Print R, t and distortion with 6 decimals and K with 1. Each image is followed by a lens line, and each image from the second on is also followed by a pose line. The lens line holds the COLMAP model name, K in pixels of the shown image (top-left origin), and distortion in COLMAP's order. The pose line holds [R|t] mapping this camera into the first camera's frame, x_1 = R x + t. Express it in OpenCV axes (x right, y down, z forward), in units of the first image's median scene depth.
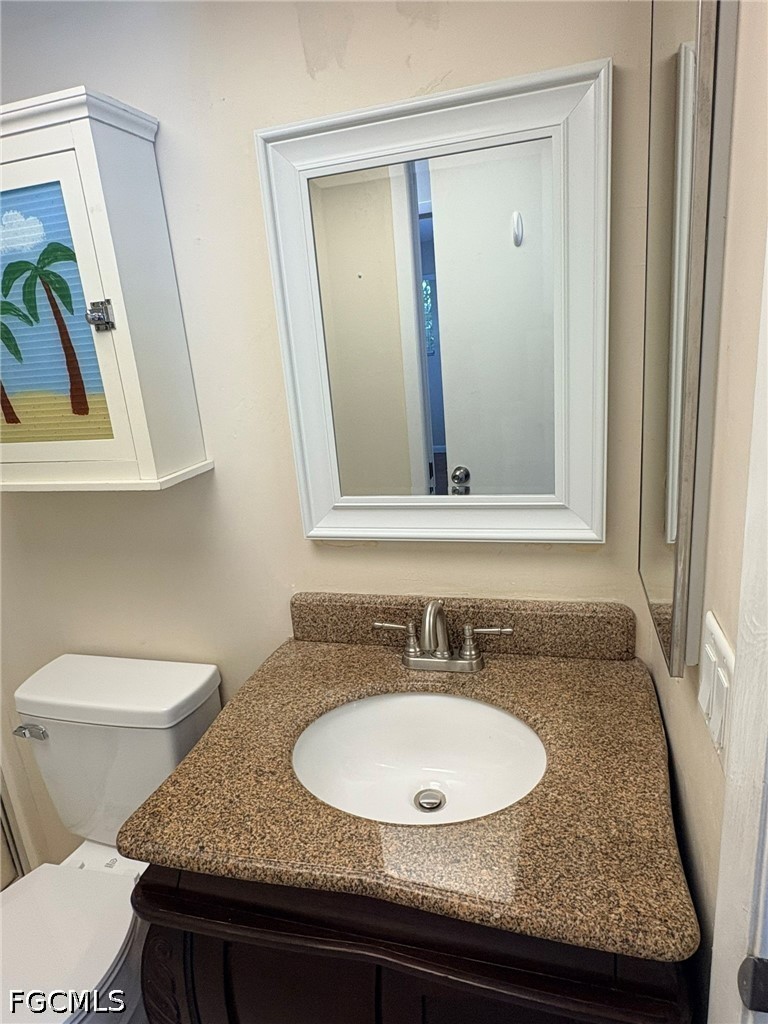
lens RADIAL K [[624.4, 0, 384.0], [0, 624.4, 512.0], [0, 0, 1]] dist [-0.001900, 0.000221]
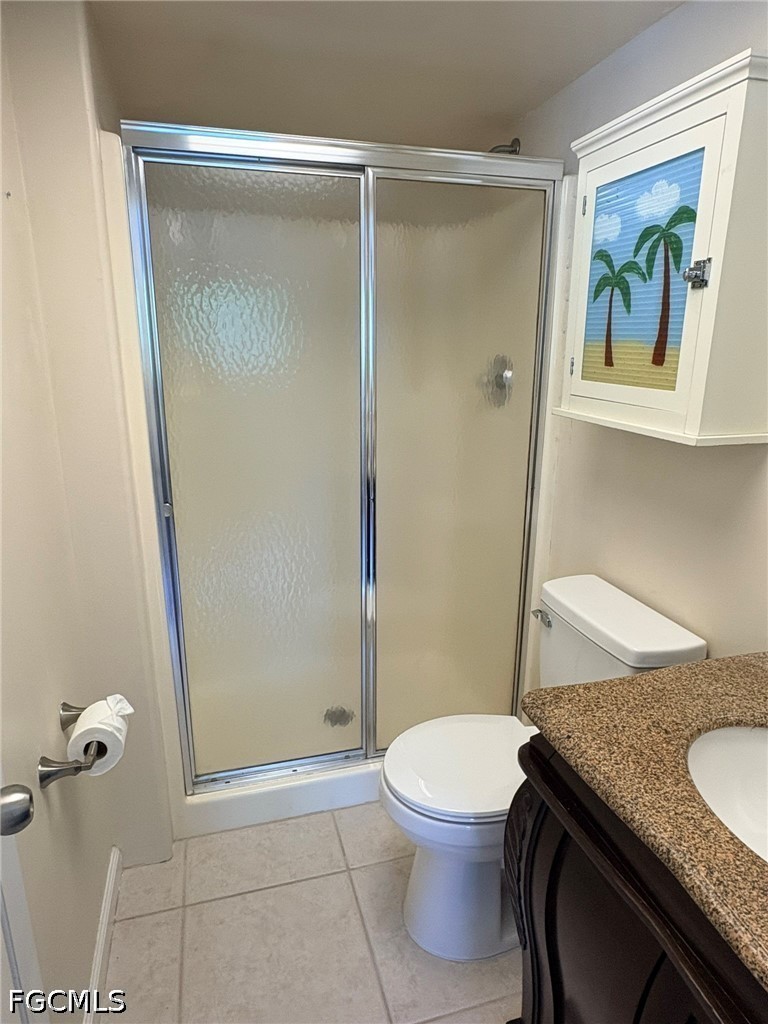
lens RADIAL K [[624.4, 0, 384.0], [0, 624.4, 512.0], [0, 0, 1]] dist [-0.001900, 0.000221]
pose [[0.527881, 0.311908, -0.789971, 0.227940], [-0.282547, 0.941639, 0.182986, 0.024449], [0.800942, 0.126609, 0.585202, -0.000109]]
